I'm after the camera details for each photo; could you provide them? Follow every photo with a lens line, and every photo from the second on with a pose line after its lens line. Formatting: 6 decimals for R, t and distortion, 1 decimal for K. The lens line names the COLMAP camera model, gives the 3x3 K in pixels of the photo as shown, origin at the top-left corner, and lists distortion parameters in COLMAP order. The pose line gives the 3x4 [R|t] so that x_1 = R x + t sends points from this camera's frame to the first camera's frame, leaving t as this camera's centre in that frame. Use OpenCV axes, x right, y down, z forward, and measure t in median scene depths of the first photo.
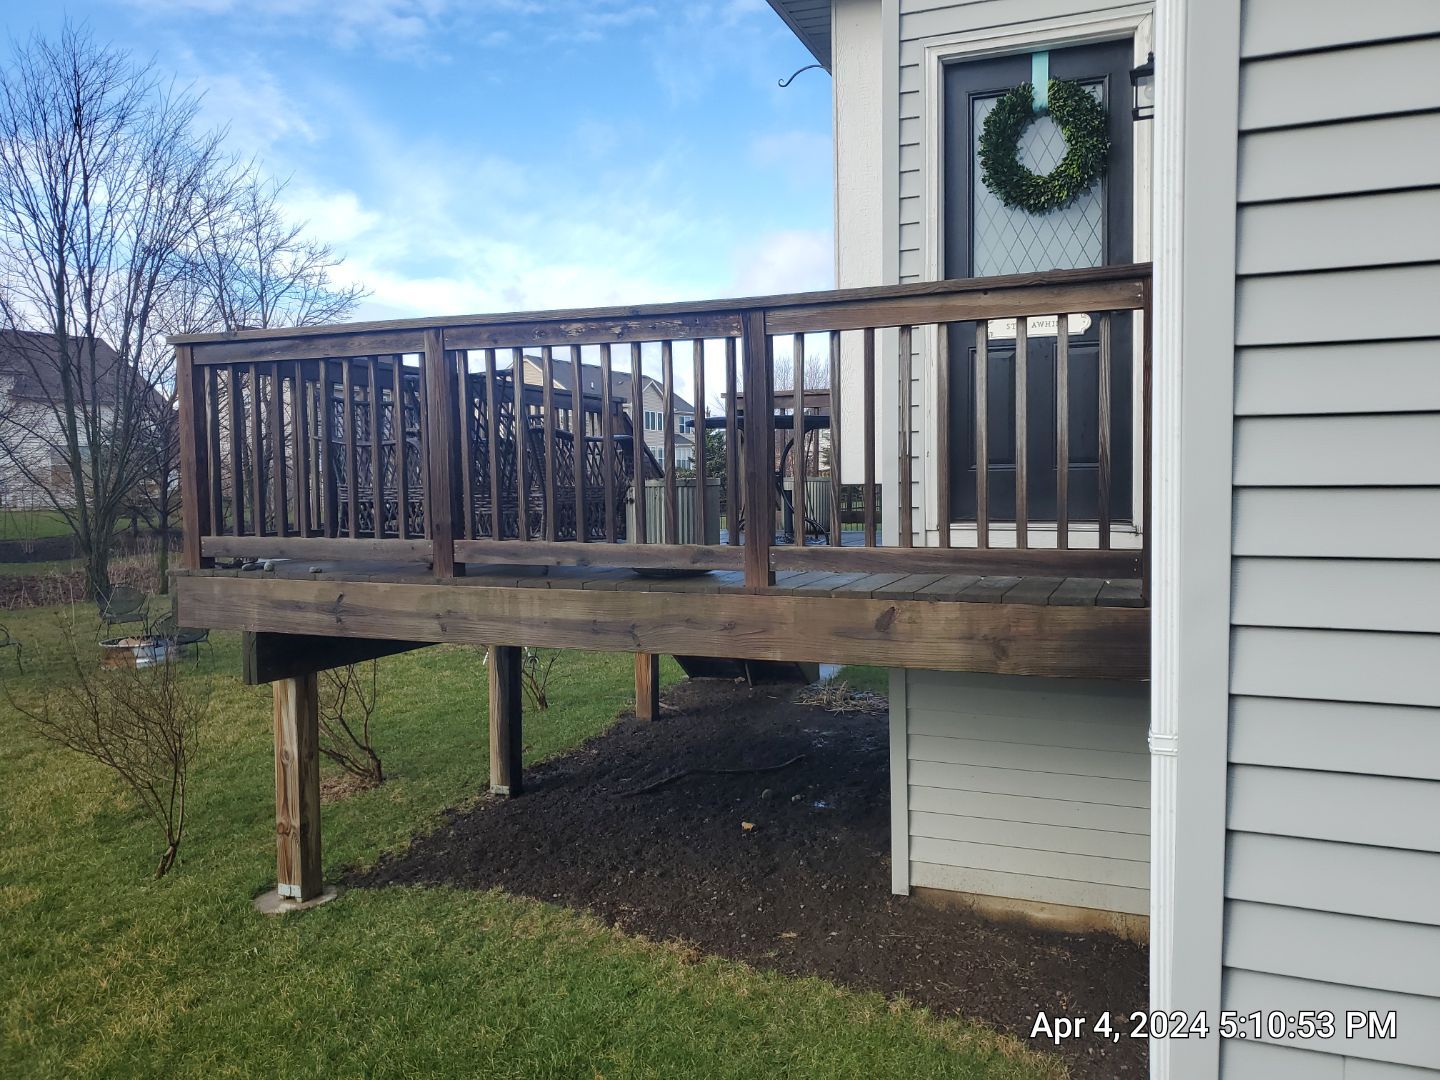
lens RADIAL K [[1189.8, 0, 746.2], [0, 1189.8, 537.6], [0, 0, 1]] dist [-0.002043, 0.039732]
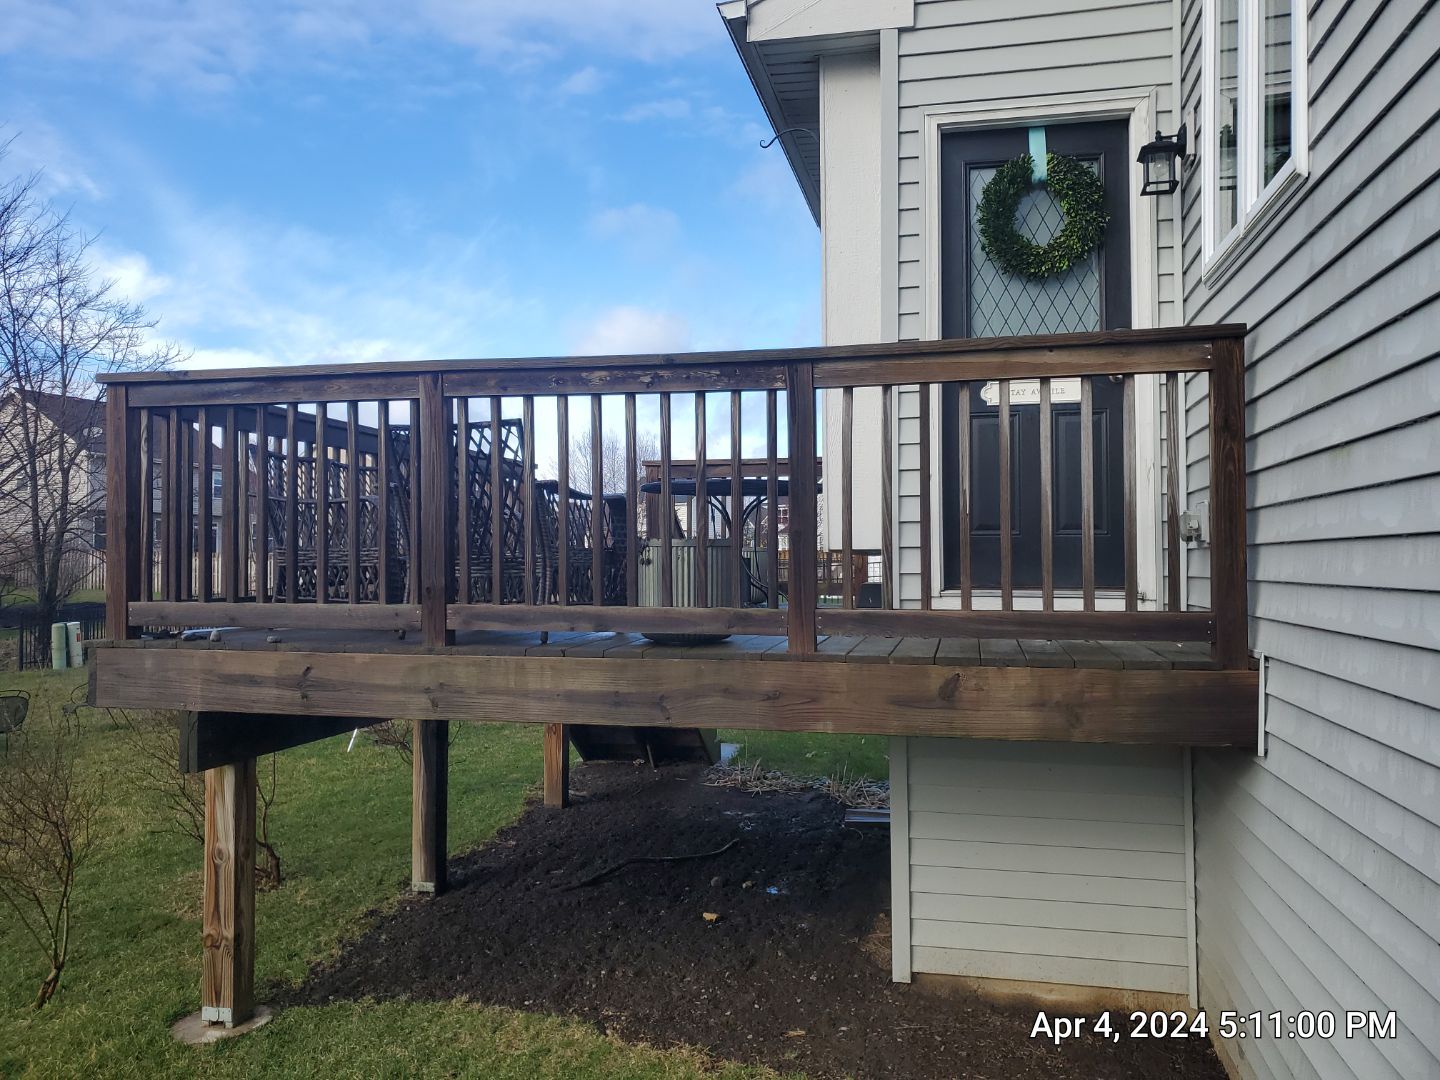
lens RADIAL K [[1189.8, 0, 746.2], [0, 1189.8, 537.6], [0, 0, 1]] dist [-0.002043, 0.039732]
pose [[0.986324, 0.011871, 0.164393, -0.157063], [-0.000274, 0.997519, -0.070391, 0.013400], [-0.164821, 0.069383, 0.983880, 0.064070]]
